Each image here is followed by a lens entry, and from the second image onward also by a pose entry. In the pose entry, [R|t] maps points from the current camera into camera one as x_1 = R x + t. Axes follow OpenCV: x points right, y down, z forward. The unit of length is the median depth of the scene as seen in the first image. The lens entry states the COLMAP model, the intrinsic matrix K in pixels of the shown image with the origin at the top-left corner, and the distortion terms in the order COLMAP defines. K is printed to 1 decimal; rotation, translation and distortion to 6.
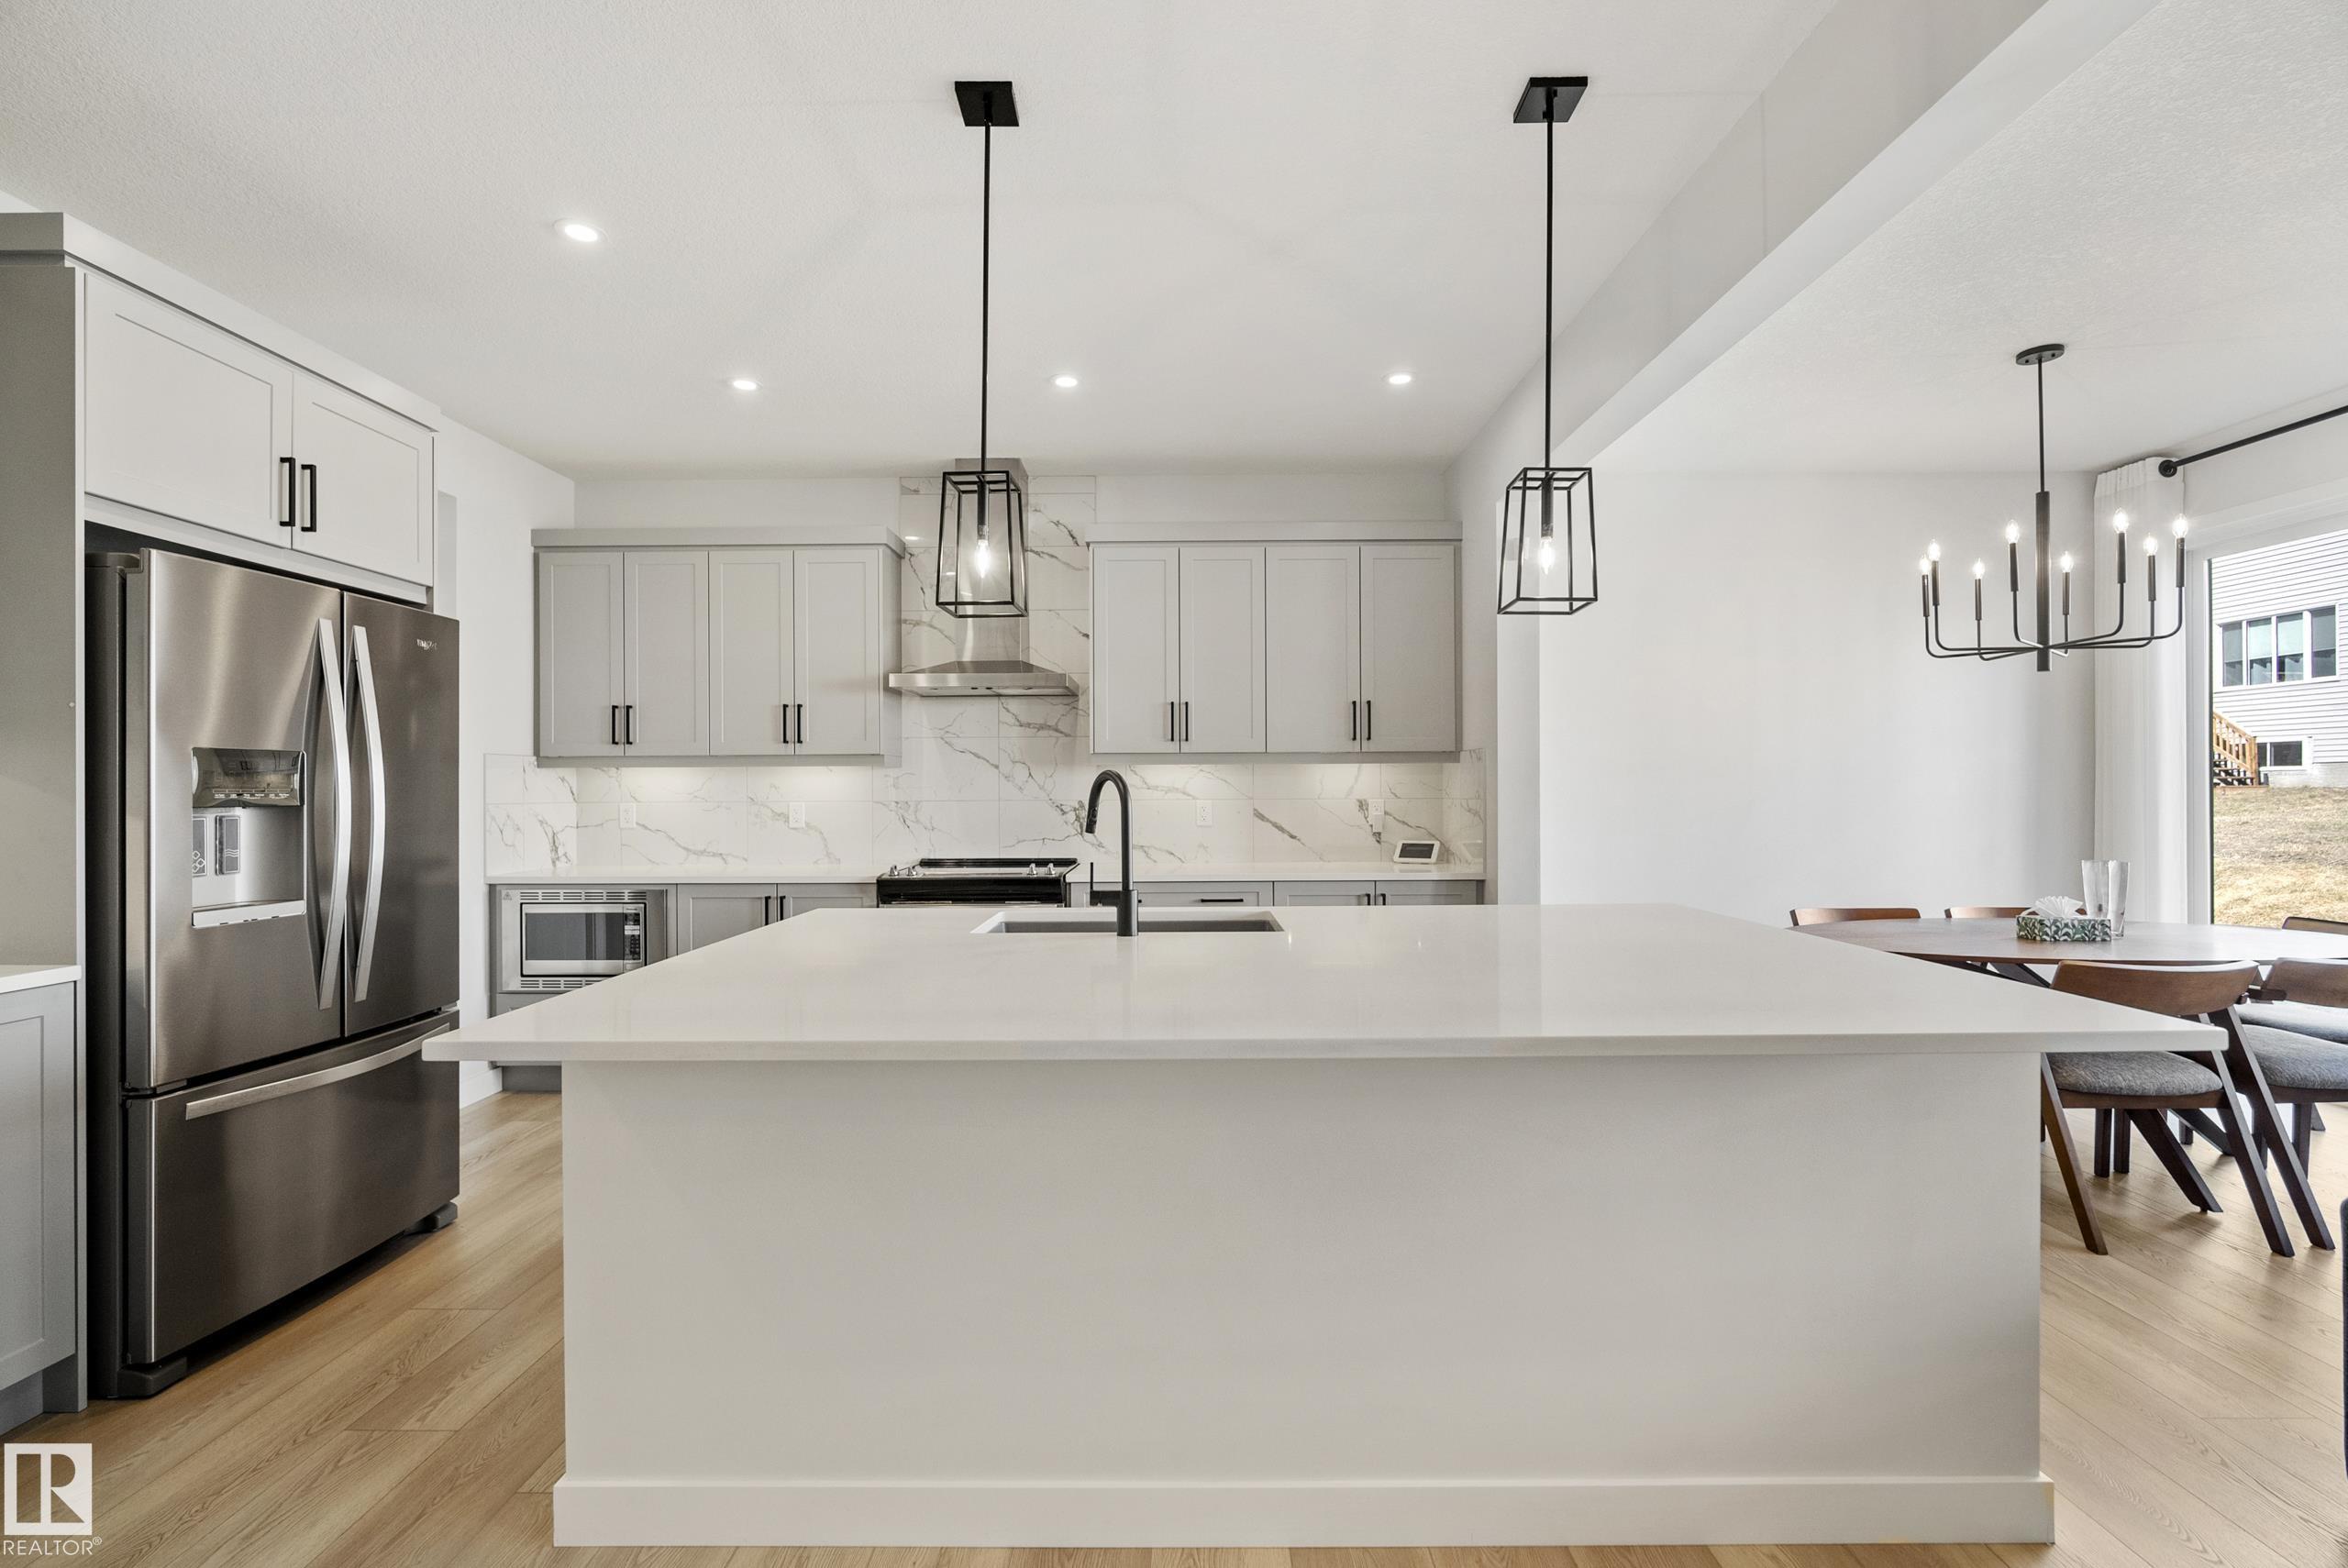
lens RADIAL K [[1028.6, 0, 1168.7], [0, 1028.6, 791.2], [0, 0, 1]] dist [-0.005236, 0.000269]
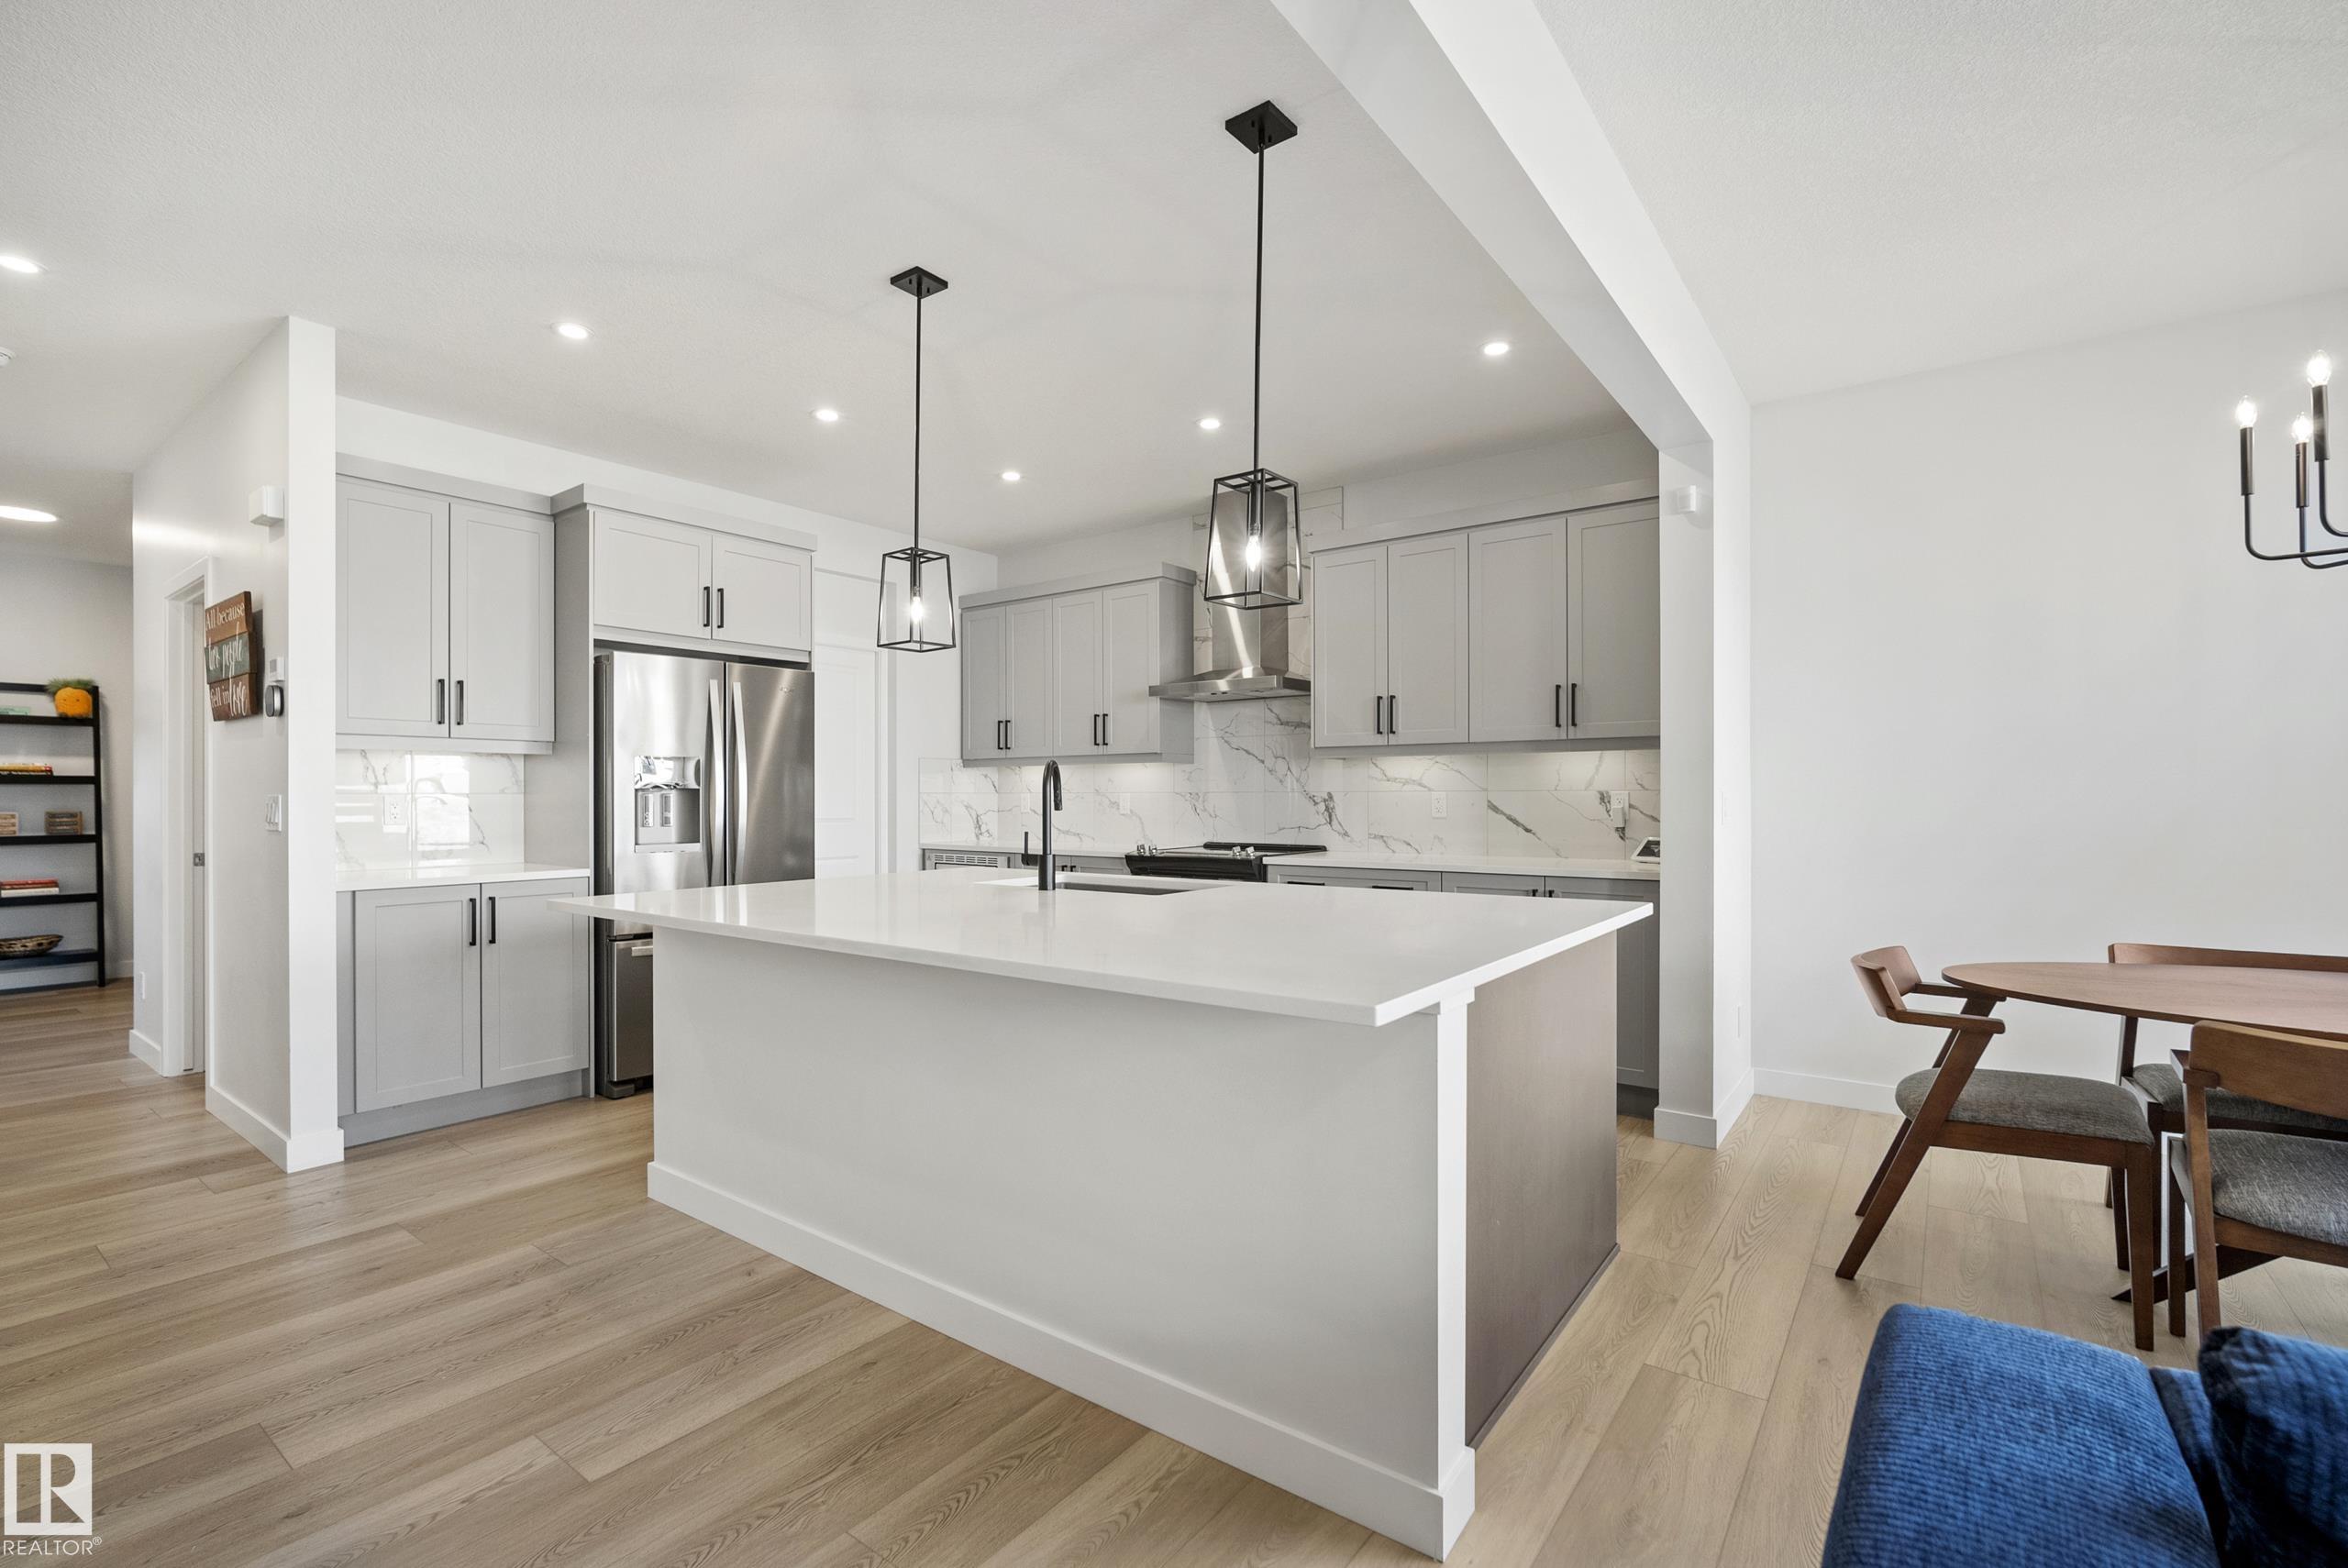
lens RADIAL K [[1044.7, 0, 1166.0], [0, 1044.7, 796.9], [0, 0, 1]] dist [-0.008708, 0.003156]
pose [[0.801206, 0.003883, -0.598376, 0.456605], [-0.002057, 0.999991, 0.003735, 0.011057], [0.598385, -0.001761, 0.801207, 0.031440]]
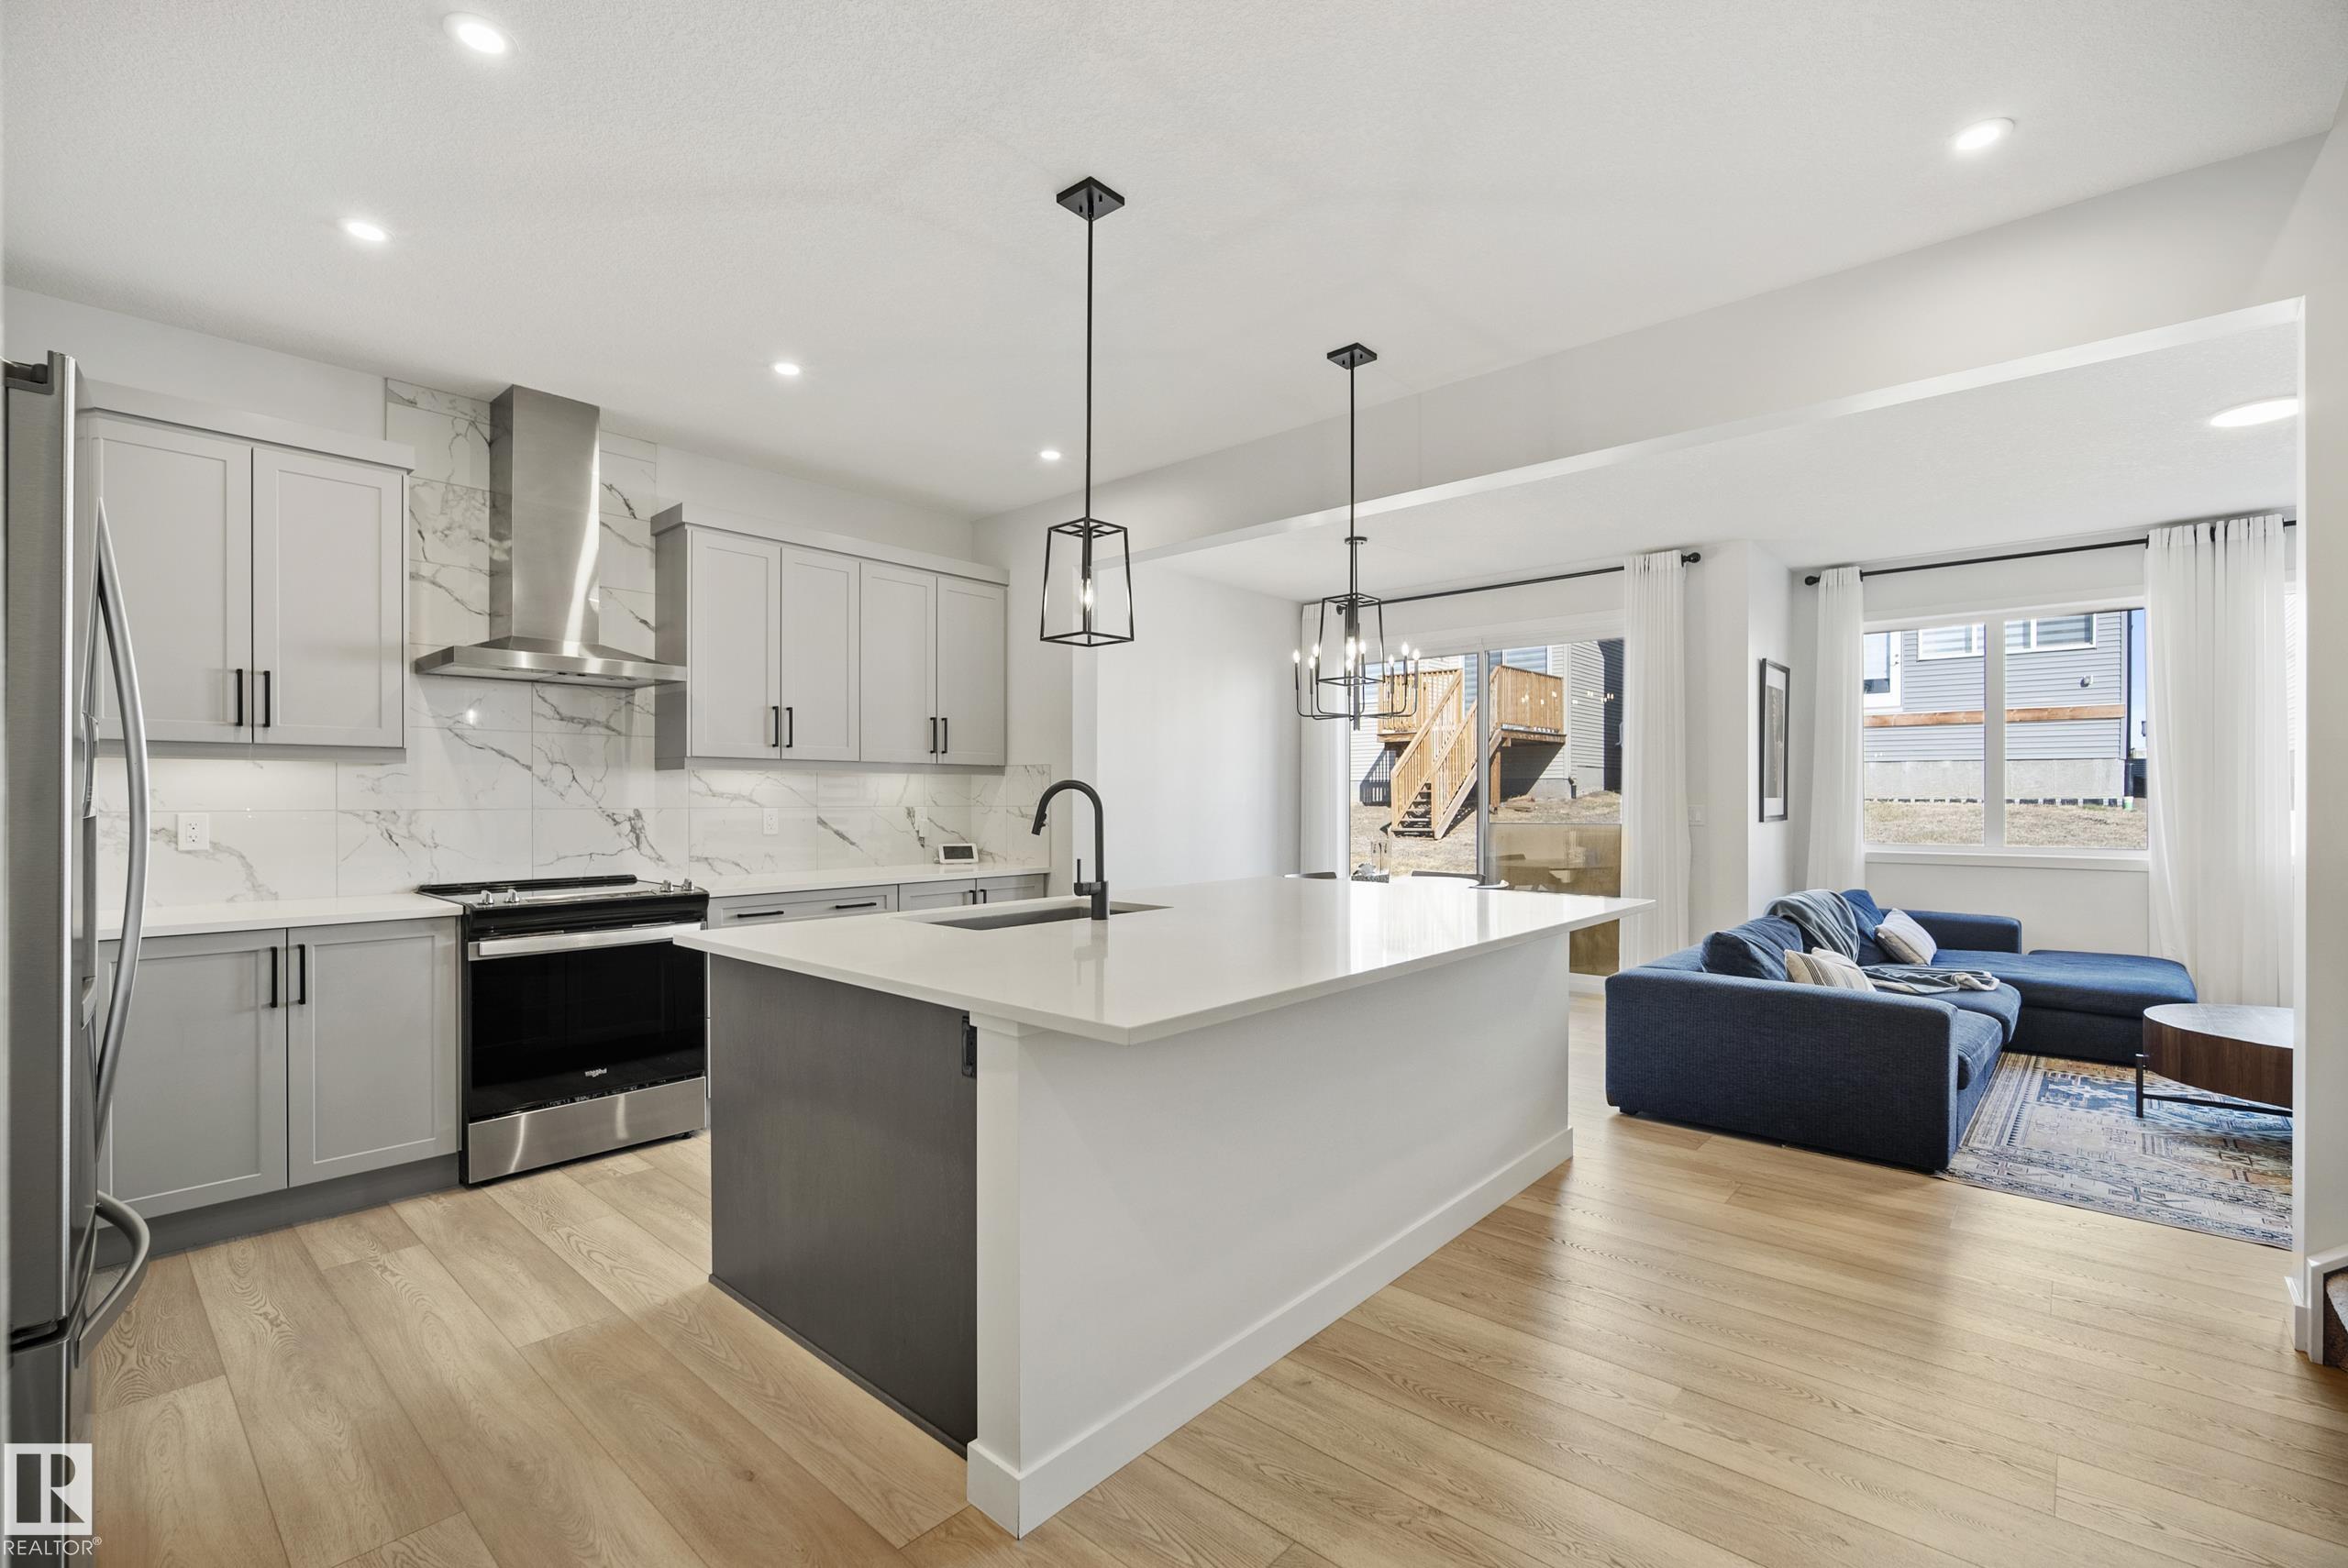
lens RADIAL K [[1044.7, 0, 1168.5], [0, 1044.7, 794.4], [0, 0, 1]] dist [-0.008708, 0.003156]
pose [[0.655835, 0.007778, 0.754865, -0.490730], [-0.002405, 0.999963, -0.008213, 0.003136], [-0.754901, 0.003571, 0.655829, 0.079691]]
